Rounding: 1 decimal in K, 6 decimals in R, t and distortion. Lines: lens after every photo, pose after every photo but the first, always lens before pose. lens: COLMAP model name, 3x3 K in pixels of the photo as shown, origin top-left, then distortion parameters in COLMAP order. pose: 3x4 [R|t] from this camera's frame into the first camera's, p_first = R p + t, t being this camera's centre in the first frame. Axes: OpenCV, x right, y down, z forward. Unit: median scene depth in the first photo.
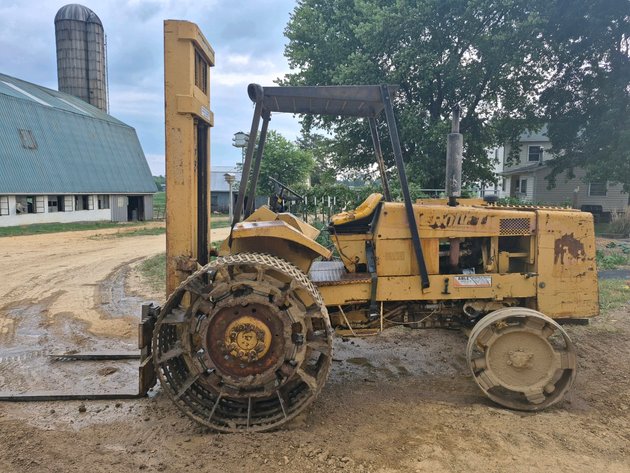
lens RADIAL K [[438.3, 0, 313.6], [0, 438.3, 232.8], [0, 0, 1]] dist [0.081863, -0.102829]
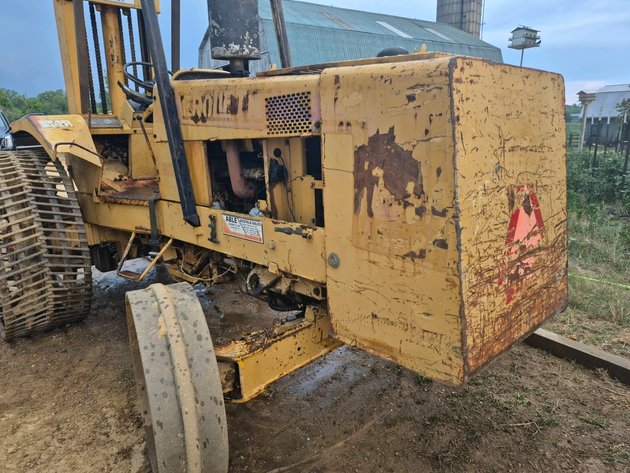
lens RADIAL K [[438.9, 0, 311.0], [0, 438.9, 240.7], [0, 0, 1]] dist [0.077563, -0.098960]
pose [[0.657097, 0.173124, -0.733656, 0.803533], [-0.052047, 0.981367, 0.184961, 0.025555], [0.752007, -0.083352, 0.653864, 0.727968]]
